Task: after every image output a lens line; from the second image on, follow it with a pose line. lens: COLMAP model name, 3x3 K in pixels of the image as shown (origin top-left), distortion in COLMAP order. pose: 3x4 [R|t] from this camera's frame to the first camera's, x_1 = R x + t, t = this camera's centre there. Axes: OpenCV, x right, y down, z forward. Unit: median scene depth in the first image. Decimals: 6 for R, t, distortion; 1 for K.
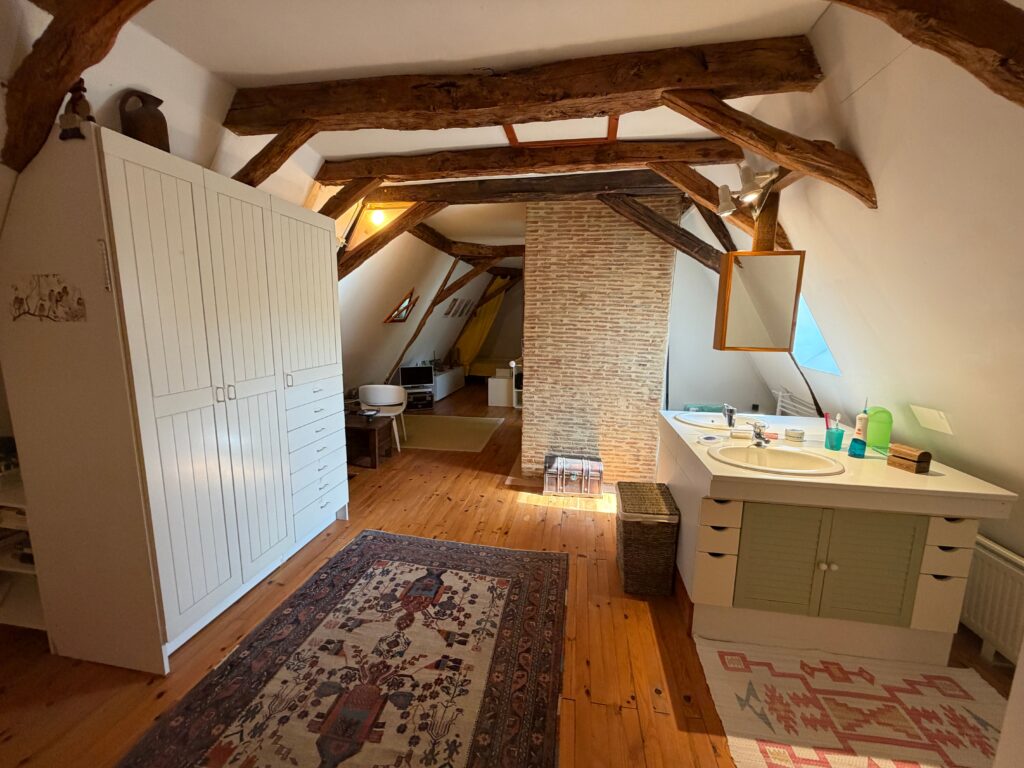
lens RADIAL K [[403.2, 0, 513.4], [0, 403.2, 382.1], [0, 0, 1]] dist [-0.011762, 0.000019]
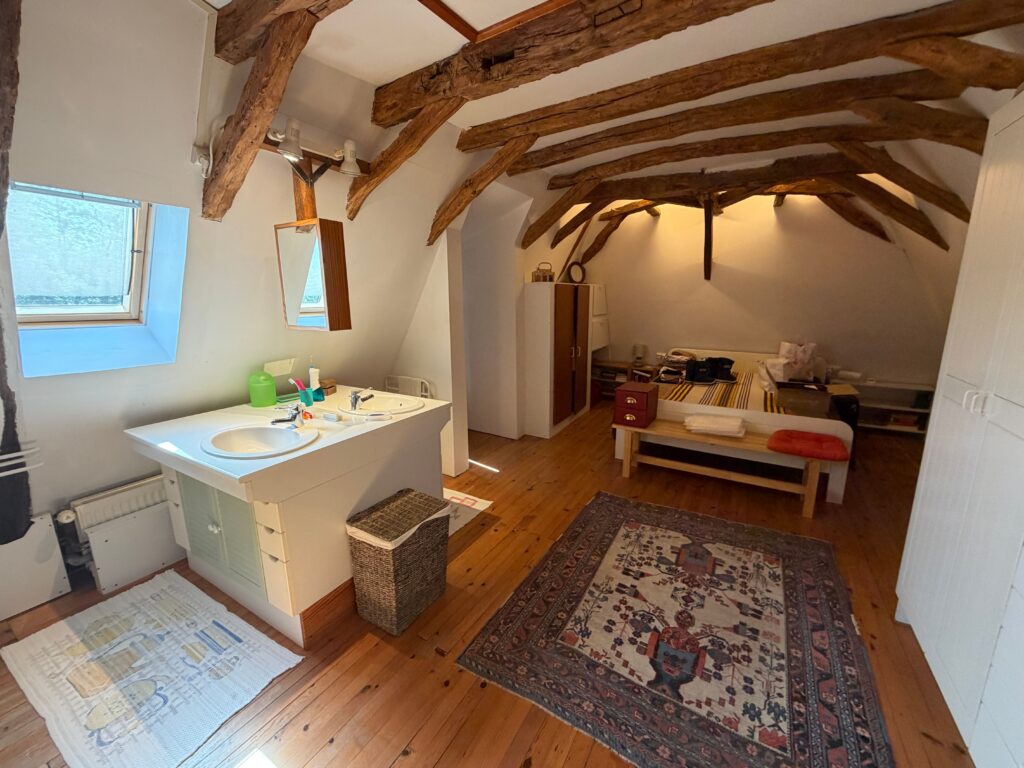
lens RADIAL K [[403.2, 0, 510.5], [0, 403.2, 384.0], [0, 0, 1]] dist [-0.011762, 0.000019]
pose [[-0.929846, -0.076149, 0.359984, -0.182281], [0.058752, 0.935071, 0.349557, -0.268963], [-0.363229, 0.346184, -0.864998, 1.738087]]
